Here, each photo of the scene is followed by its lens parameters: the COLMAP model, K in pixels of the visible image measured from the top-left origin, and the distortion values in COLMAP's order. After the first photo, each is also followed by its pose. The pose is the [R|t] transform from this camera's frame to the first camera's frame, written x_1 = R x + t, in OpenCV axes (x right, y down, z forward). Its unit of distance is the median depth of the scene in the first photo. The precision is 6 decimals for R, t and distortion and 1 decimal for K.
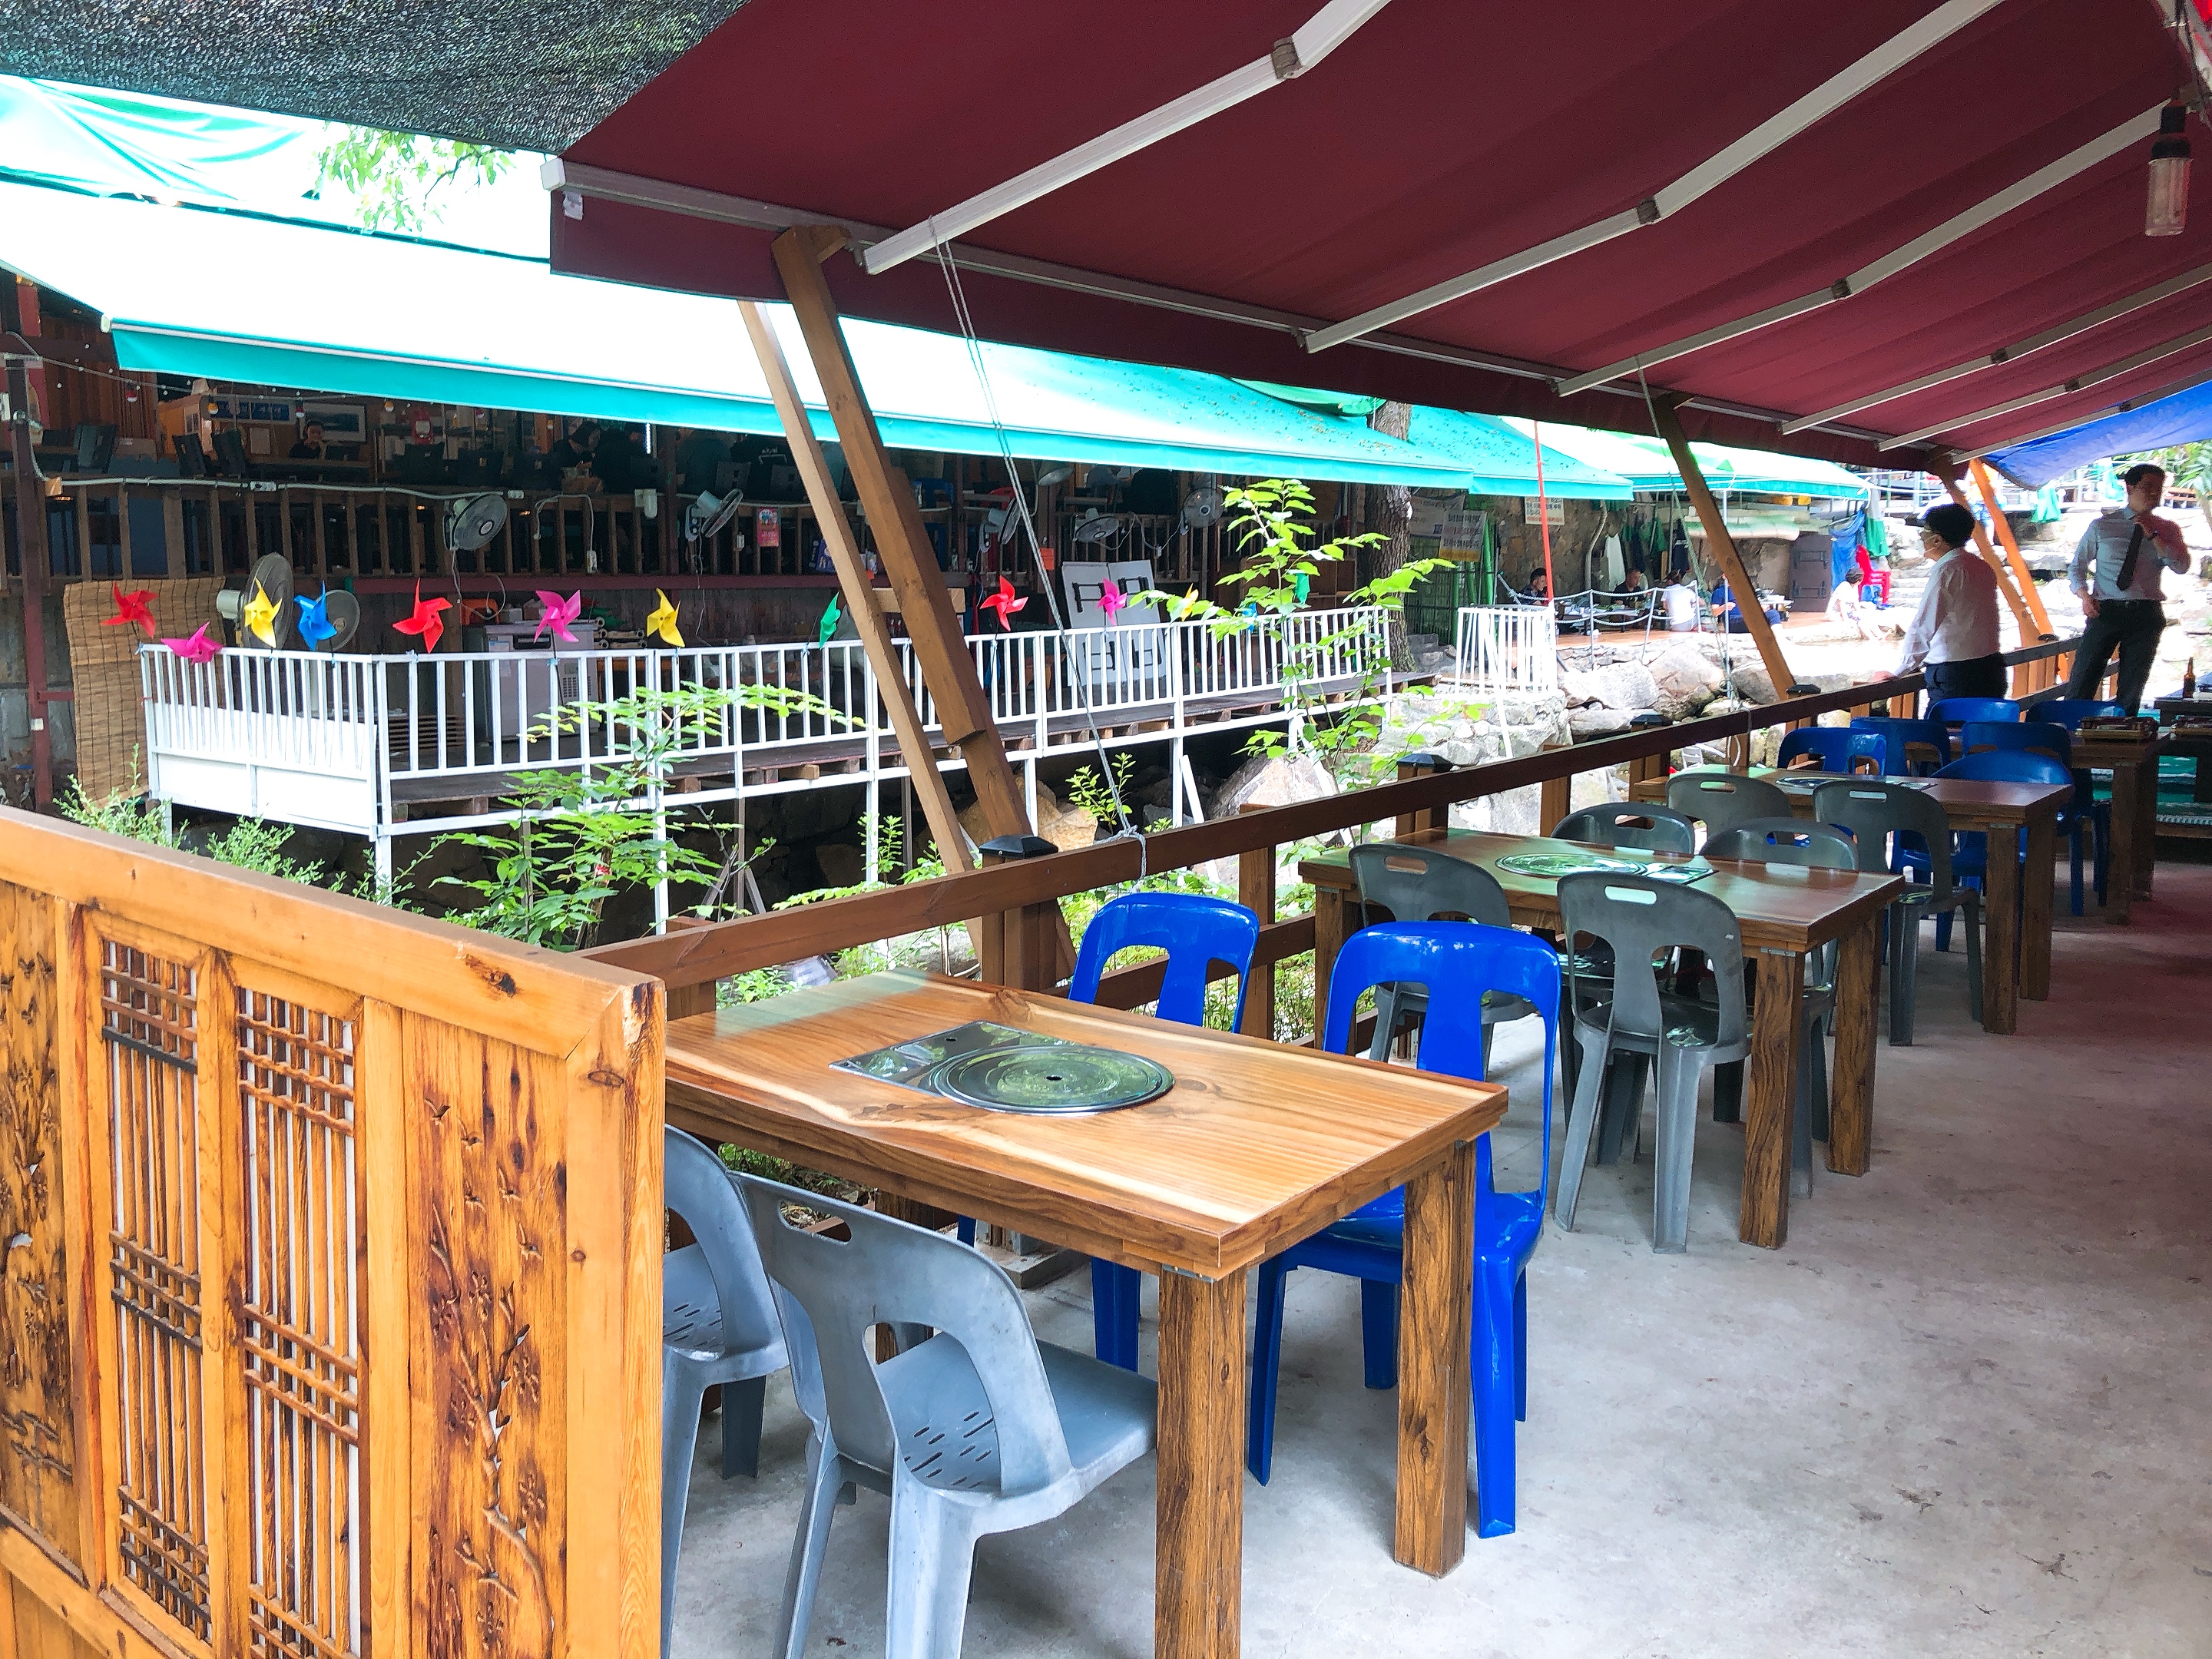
lens RADIAL K [[1839.6, 0, 1108.2], [0, 1839.6, 839.4], [0, 0, 1]] dist [0.036654, -0.012042]
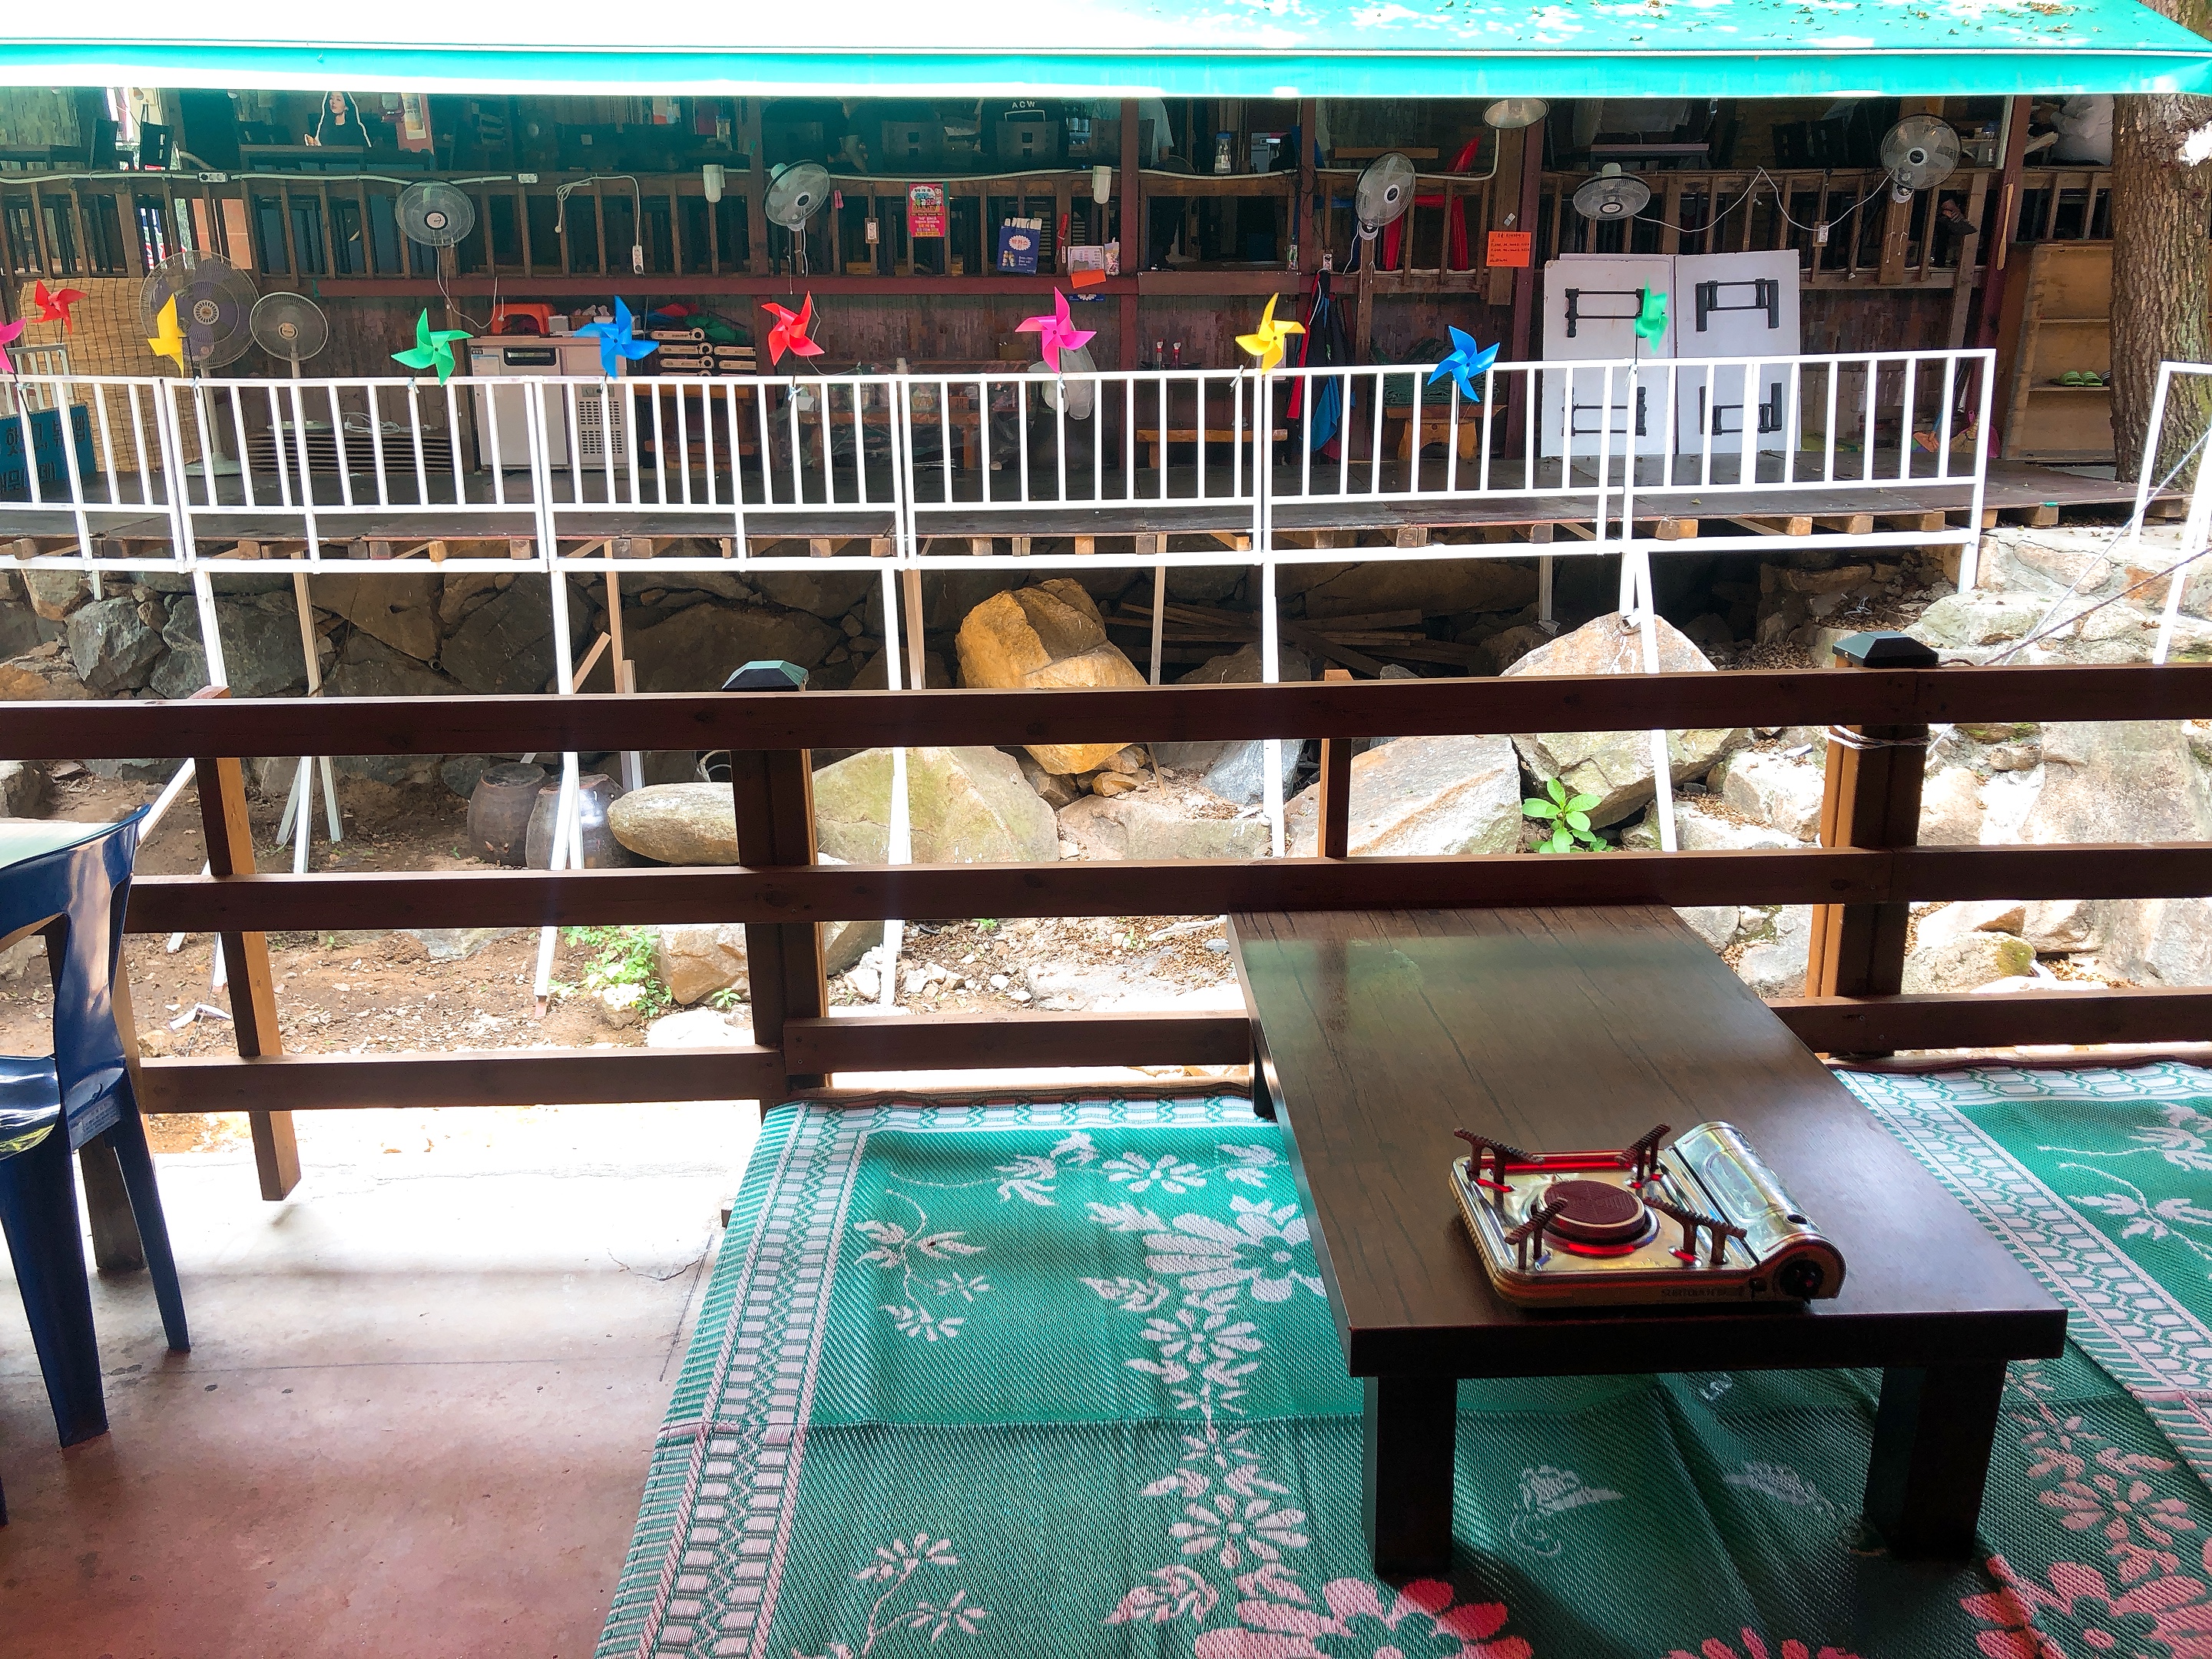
lens RADIAL K [[1839.6, 0, 1103.3], [0, 1839.6, 812.9], [0, 0, 1]] dist [0.036654, -0.012042]
pose [[0.616403, 0.231647, -0.752587, 0.514752], [-0.113719, 0.971918, 0.206016, -0.102099], [0.779176, -0.041405, 0.625436, 0.623349]]
